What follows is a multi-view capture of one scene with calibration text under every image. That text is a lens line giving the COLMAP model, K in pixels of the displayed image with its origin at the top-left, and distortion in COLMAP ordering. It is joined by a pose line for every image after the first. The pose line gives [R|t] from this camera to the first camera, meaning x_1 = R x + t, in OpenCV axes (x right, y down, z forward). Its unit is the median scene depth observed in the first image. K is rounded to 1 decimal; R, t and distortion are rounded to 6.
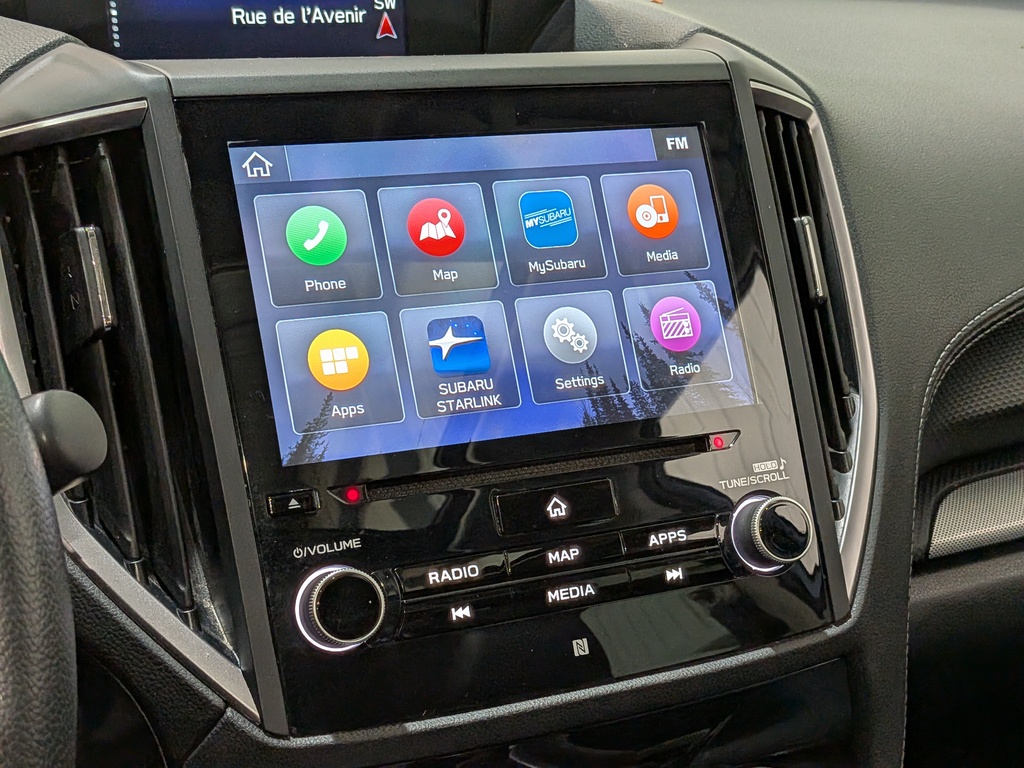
lens RADIAL K [[1510.7, 0, 517.5], [0, 1510.7, 434.5], [0, 0, 1]] dist [0.080417, 0.000000]
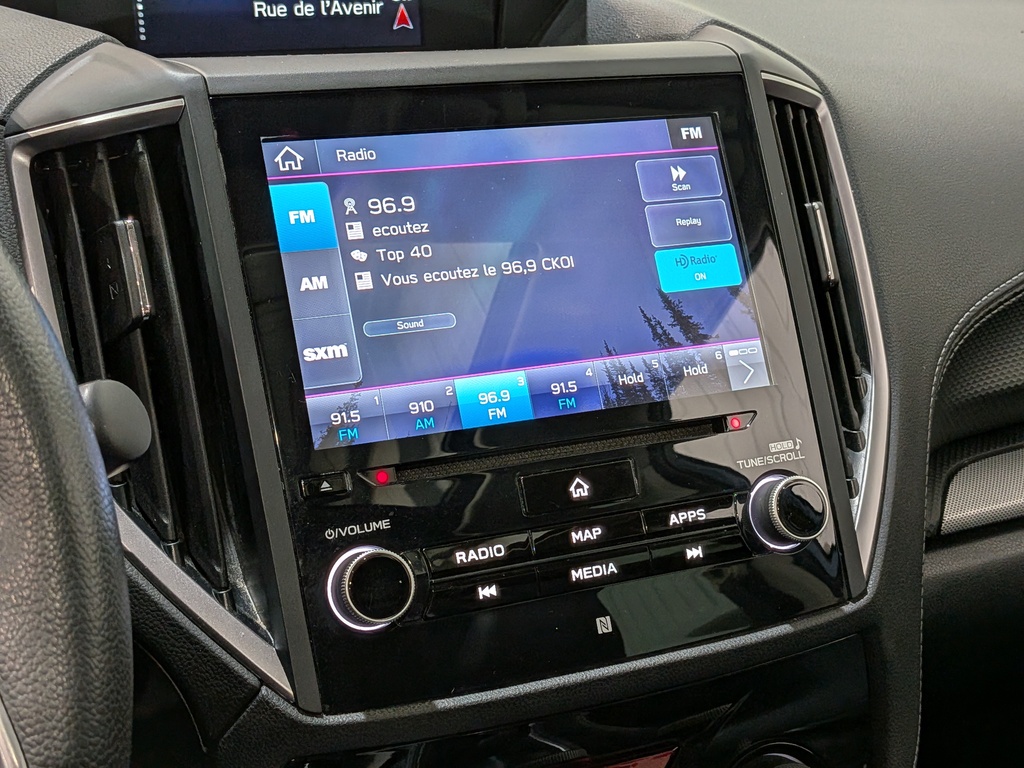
lens RADIAL K [[1510.7, 0, 510.0], [0, 1510.7, 359.2], [0, 0, 1]] dist [0.080417, 0.000000]
pose [[0.999973, -0.005668, -0.004632, -0.016056], [0.005522, 0.999506, -0.030925, -0.007613], [0.004805, 0.030899, 0.999511, -0.029830]]
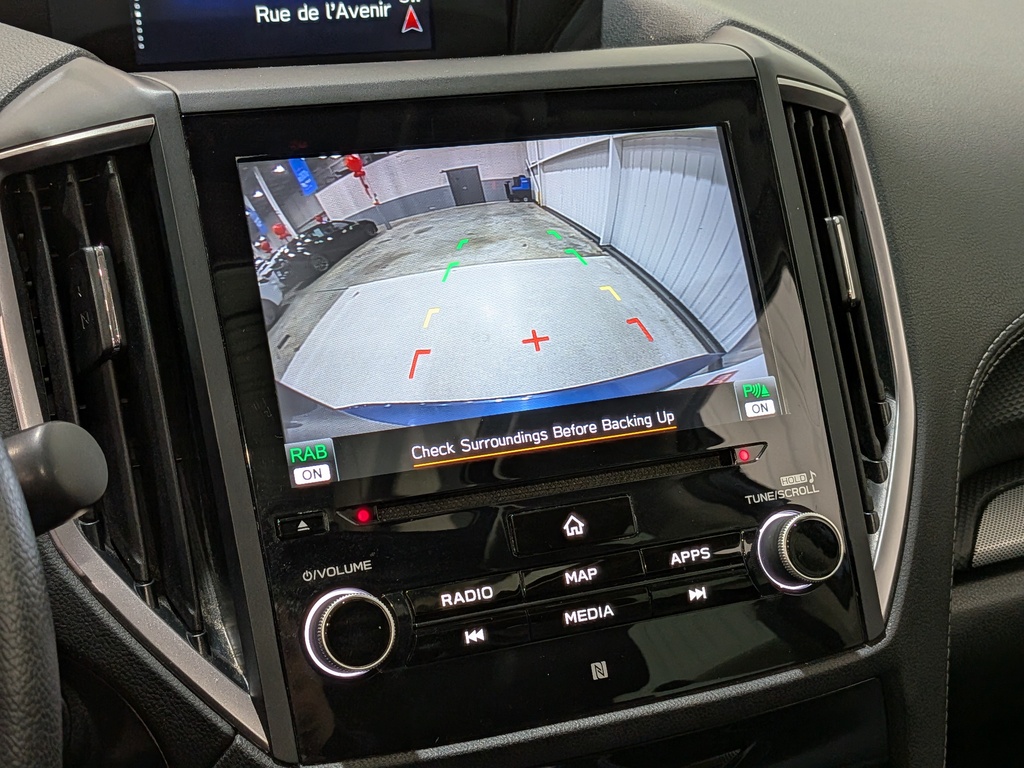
lens RADIAL K [[1510.7, 0, 472.7], [0, 1510.7, 410.6], [0, 0, 1]] dist [0.080417, 0.000000]
pose [[0.997879, -0.005611, -0.064851, 0.024595], [0.006047, 0.999960, 0.006527, -0.032724], [0.064812, -0.006906, 0.997874, 0.026770]]
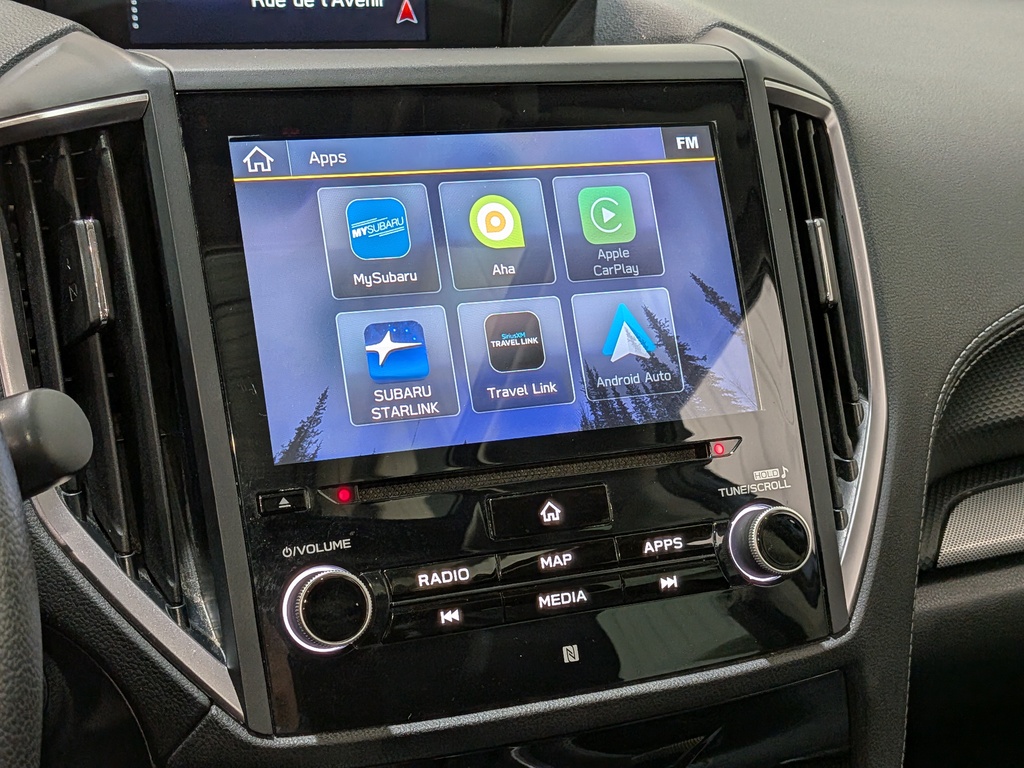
lens RADIAL K [[1510.7, 0, 495.2], [0, 1510.7, 432.1], [0, 0, 1]] dist [0.080417, 0.000000]
pose [[0.998898, 0.027506, -0.038024, 0.025960], [-0.026792, 0.999458, 0.019152, -0.022201], [0.038530, -0.018112, 0.999093, 0.009869]]
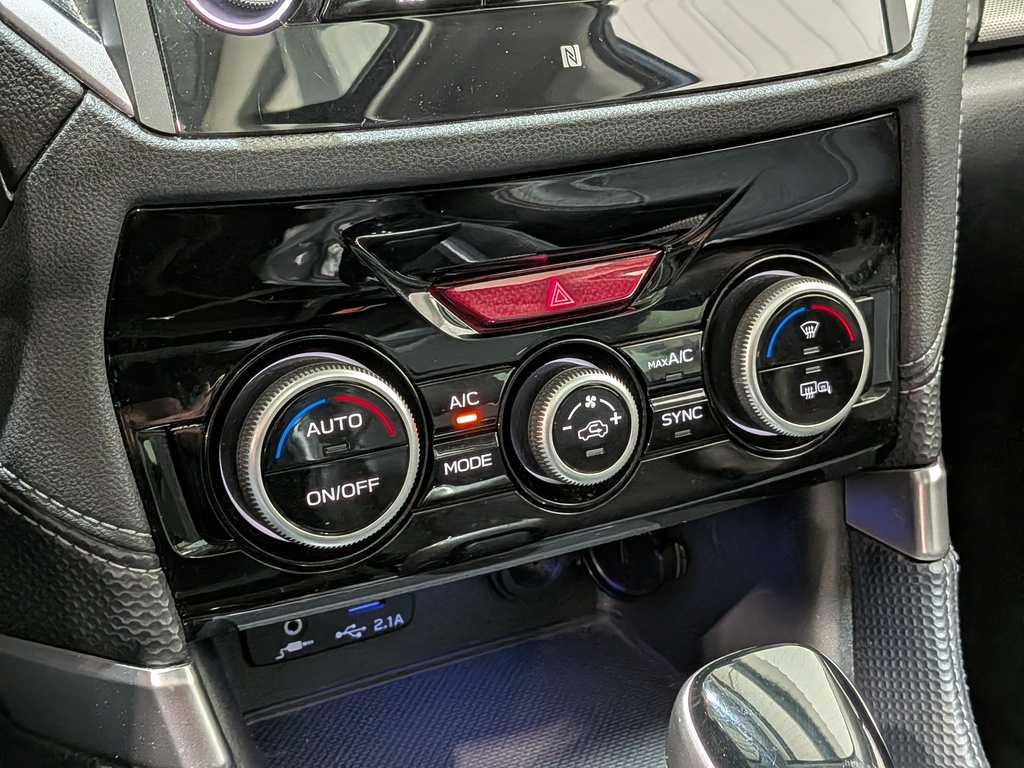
lens RADIAL K [[1495.9, 0, 517.0], [0, 1495.9, 354.0], [0, 0, 1]] dist [0.068477, 0.000000]
pose [[0.998480, -0.012052, 0.053779, -0.026348], [0.006715, 0.995130, 0.098344, 0.213689], [-0.054703, -0.097833, 0.993698, 0.252185]]
